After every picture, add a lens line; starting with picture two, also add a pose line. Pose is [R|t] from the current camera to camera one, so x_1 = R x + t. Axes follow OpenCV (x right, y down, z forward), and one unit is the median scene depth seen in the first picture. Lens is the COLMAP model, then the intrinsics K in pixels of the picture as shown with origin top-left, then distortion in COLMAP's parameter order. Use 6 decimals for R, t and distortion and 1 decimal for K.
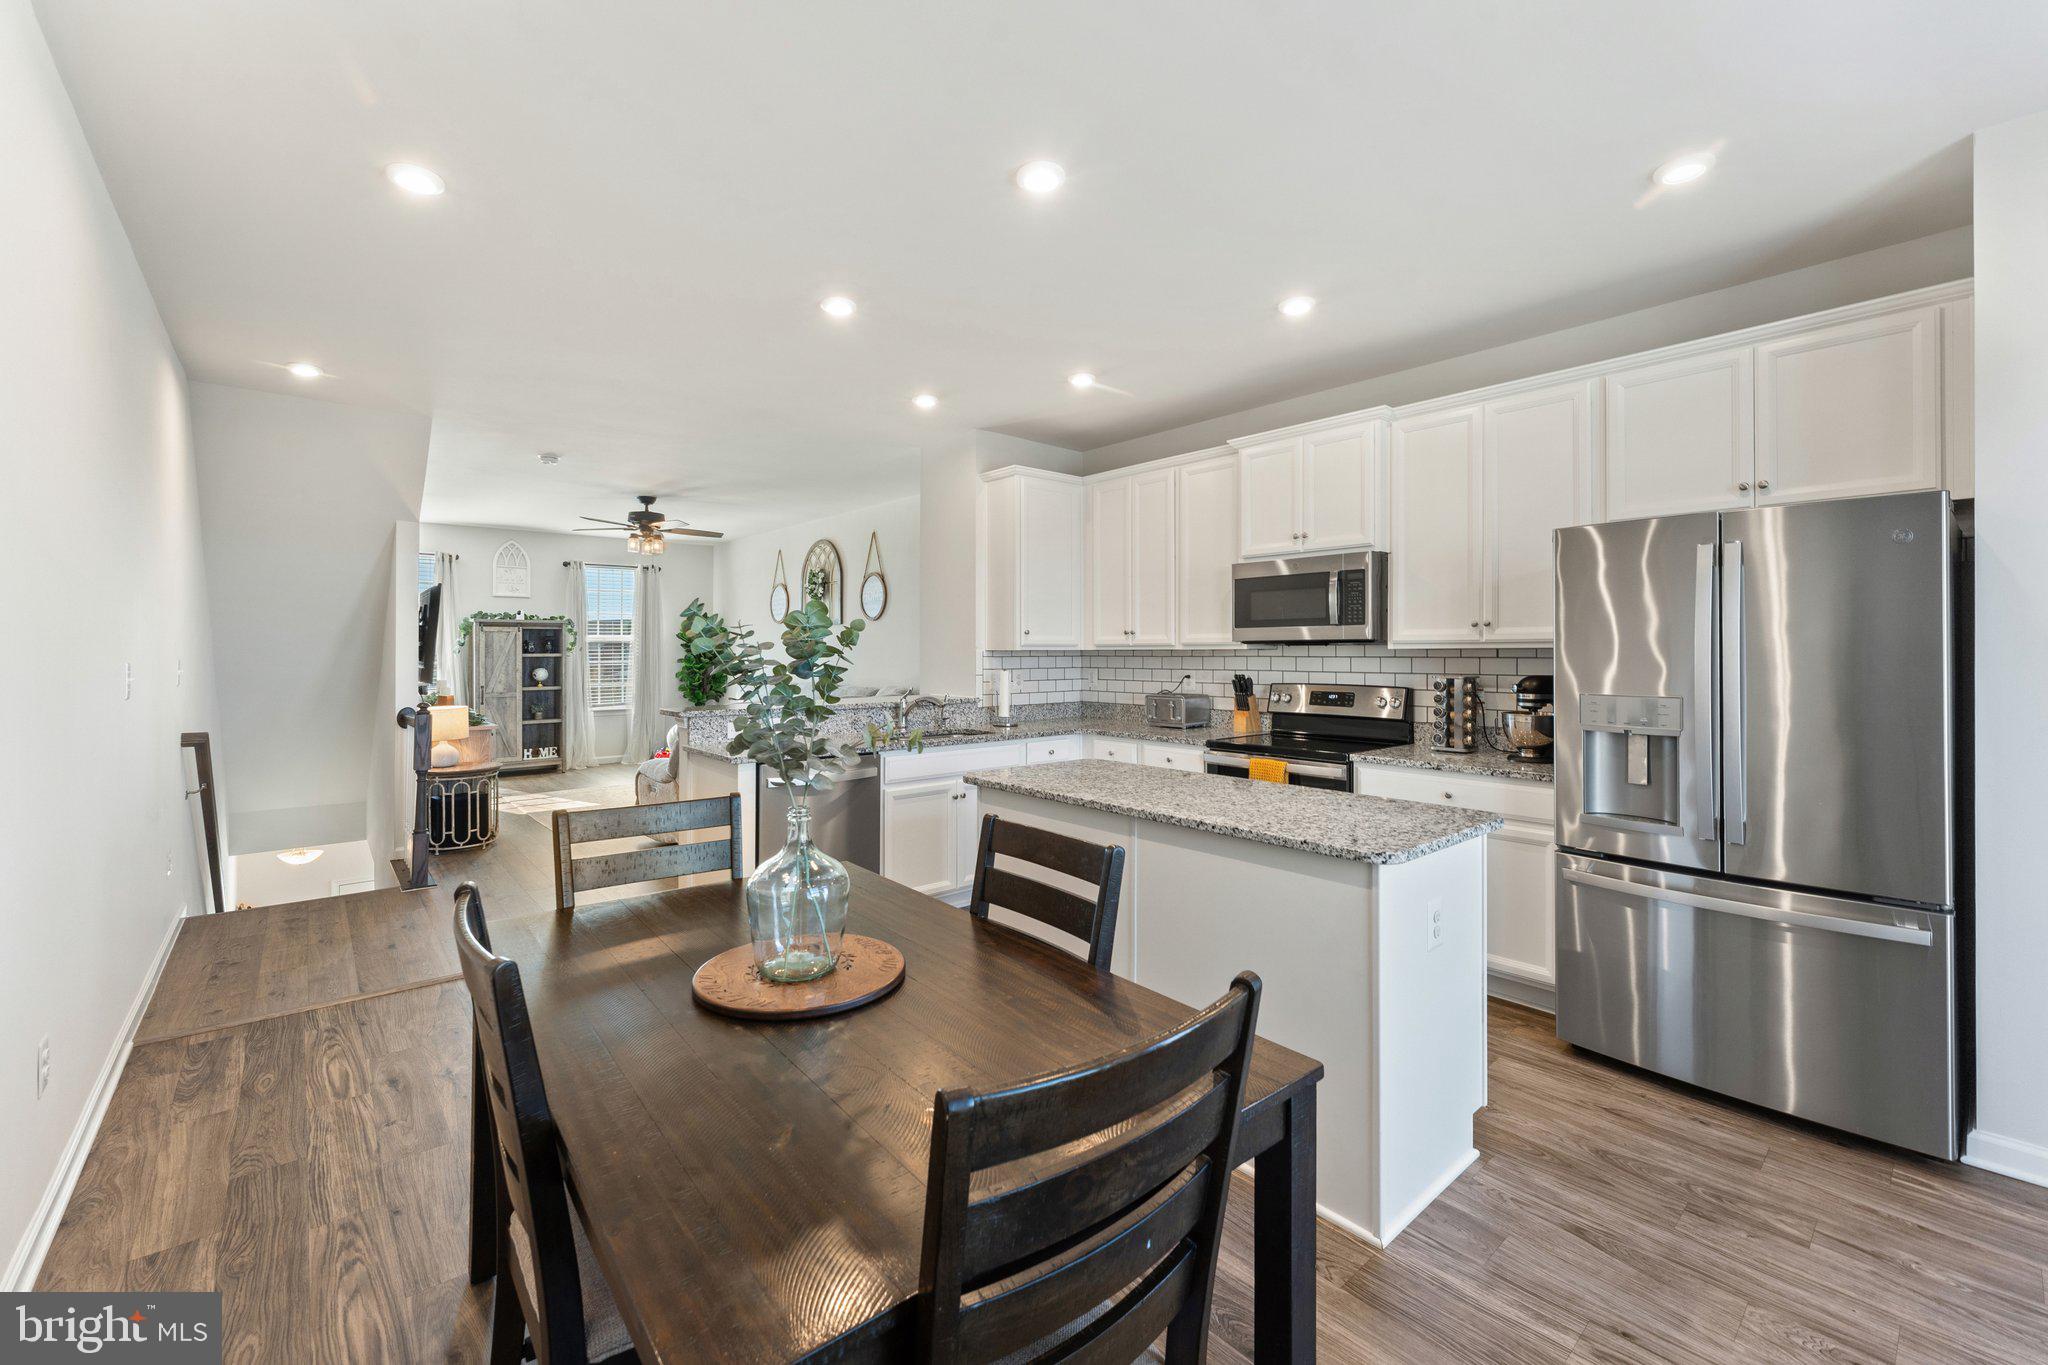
lens RADIAL K [[838.8, 0, 1021.0], [0, 838.8, 649.2], [0, 0, 1]] dist [-0.001215, -0.000038]
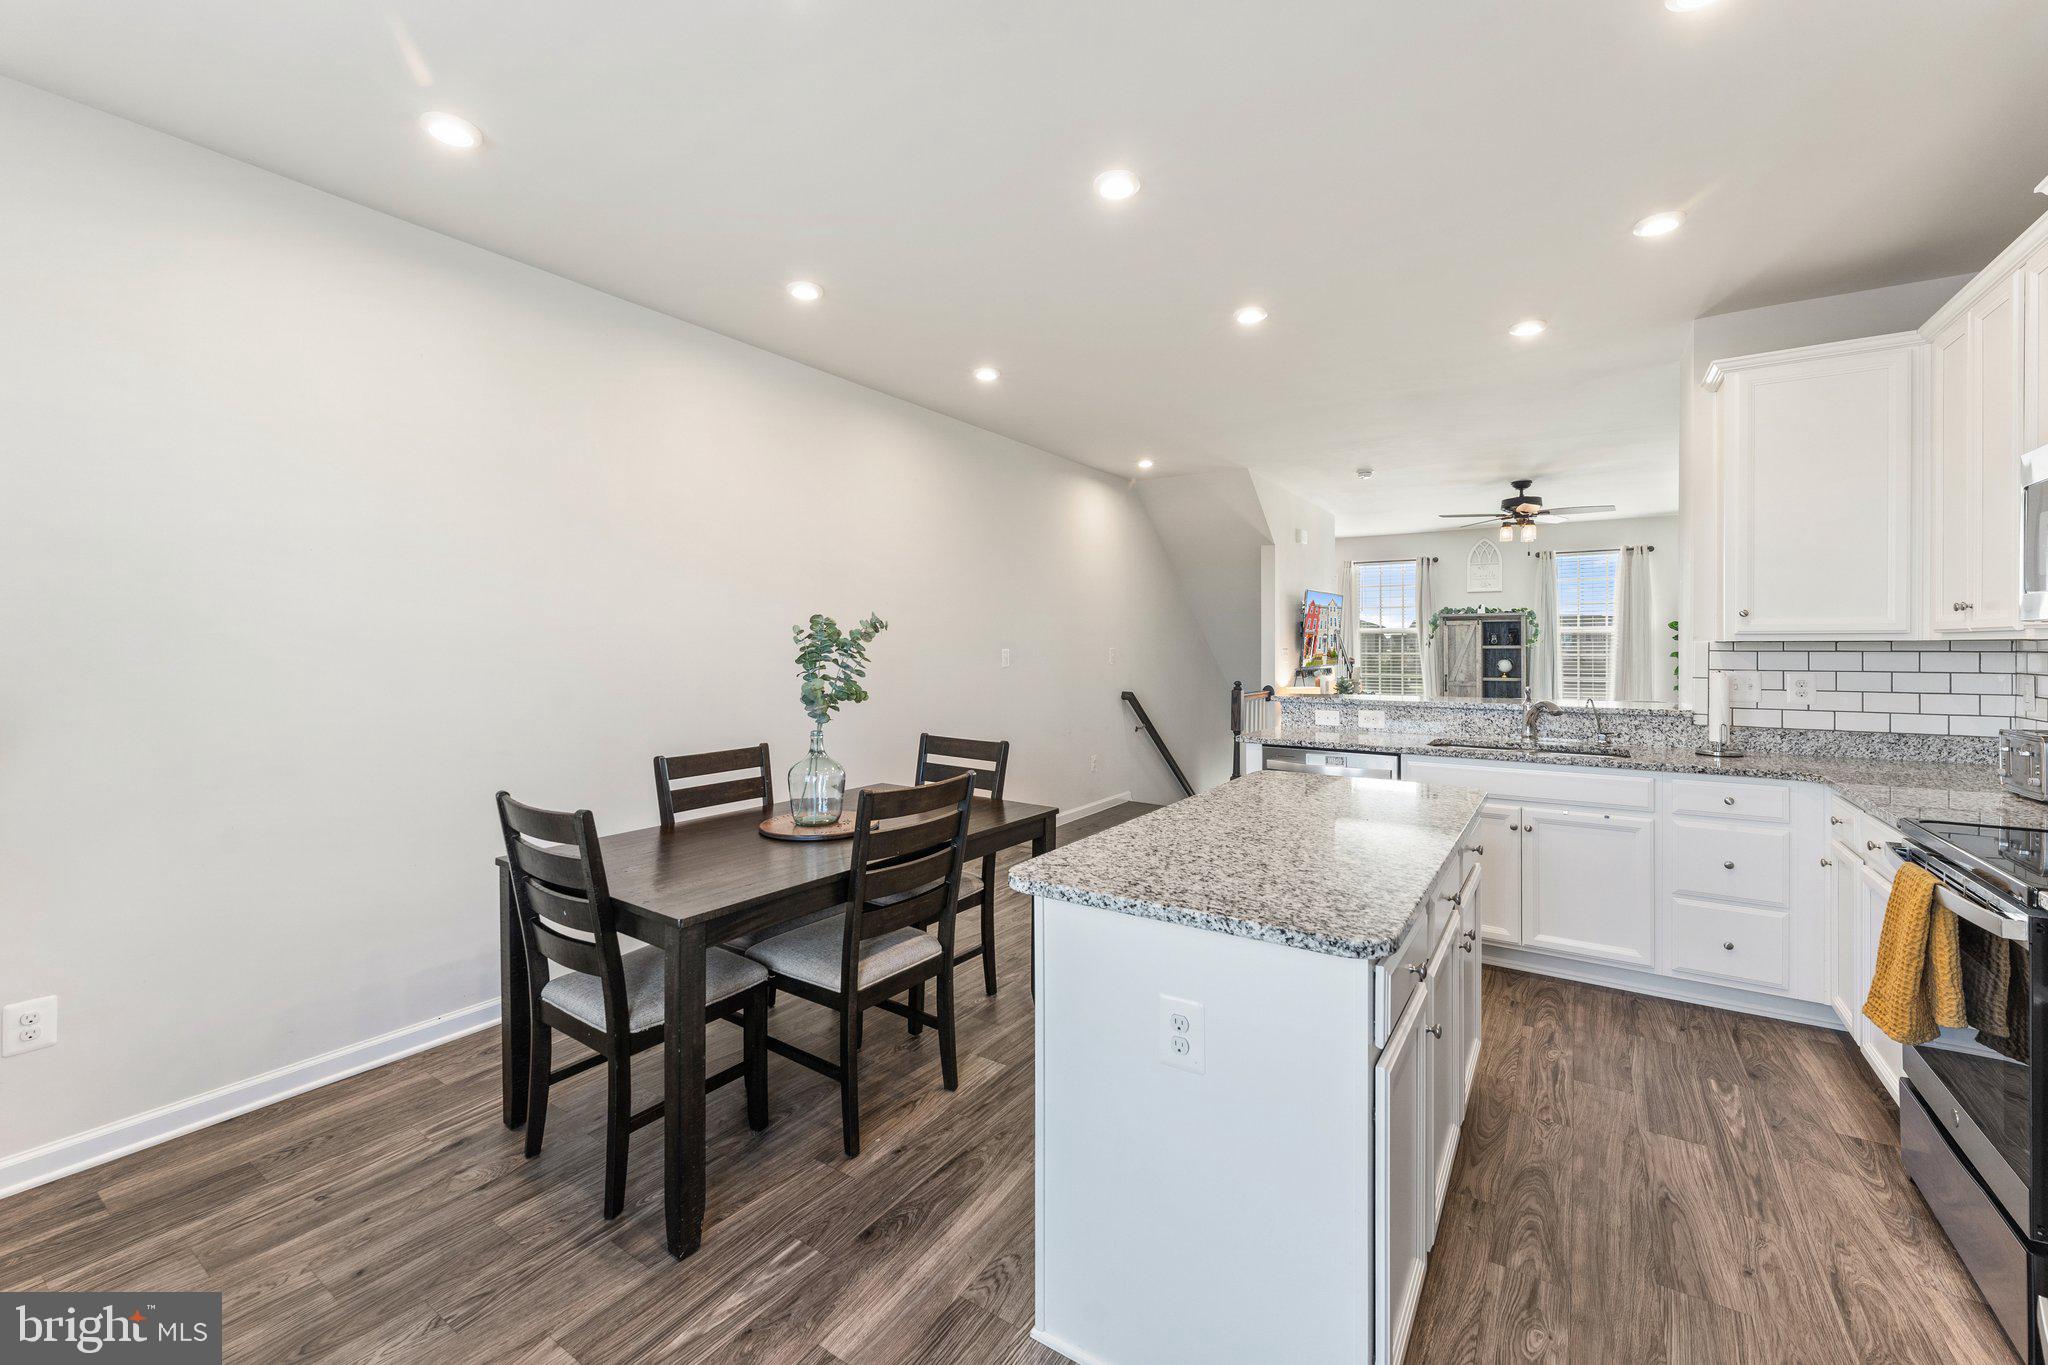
lens RADIAL K [[838.8, 0, 1021.0], [0, 838.8, 649.2], [0, 0, 1]] dist [-0.001215, -0.000038]
pose [[0.259210, 0.007937, -0.965788, 0.479600], [0.000308, 0.999966, 0.008300, 0.001886], [0.965821, -0.002449, 0.259198, 0.294844]]
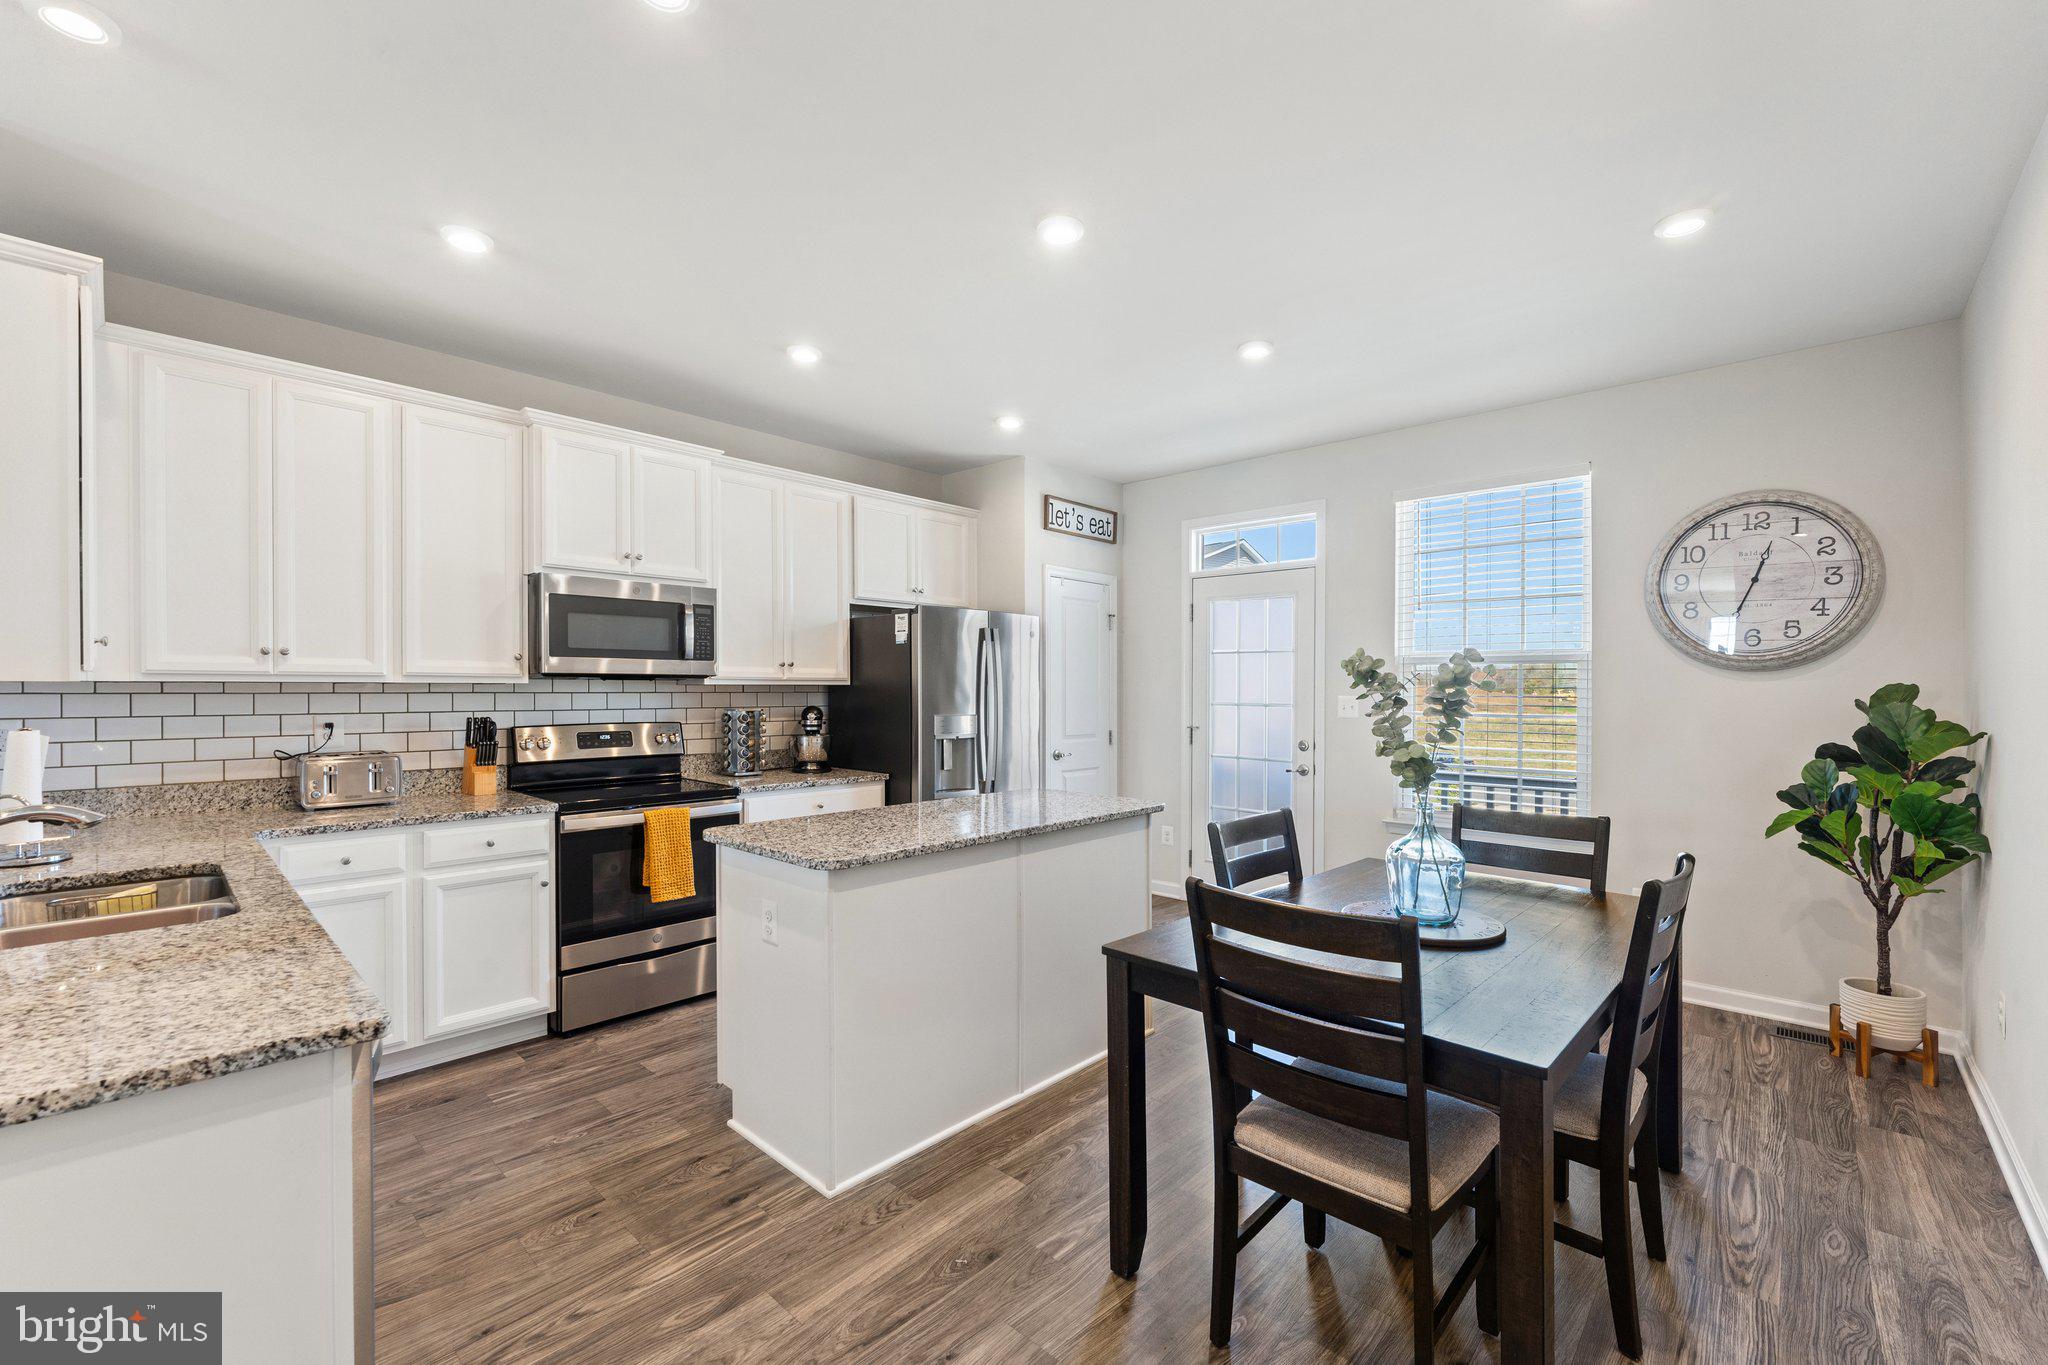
lens RADIAL K [[837.6, 0, 1016.1], [0, 837.6, 691.5], [0, 0, 1]] dist [-0.013598, 0.000315]
pose [[-0.100430, -0.001971, 0.994942, -0.483290], [-0.006415, 0.999979, 0.001334, 0.003352], [-0.994923, -0.006248, -0.100440, 0.560454]]
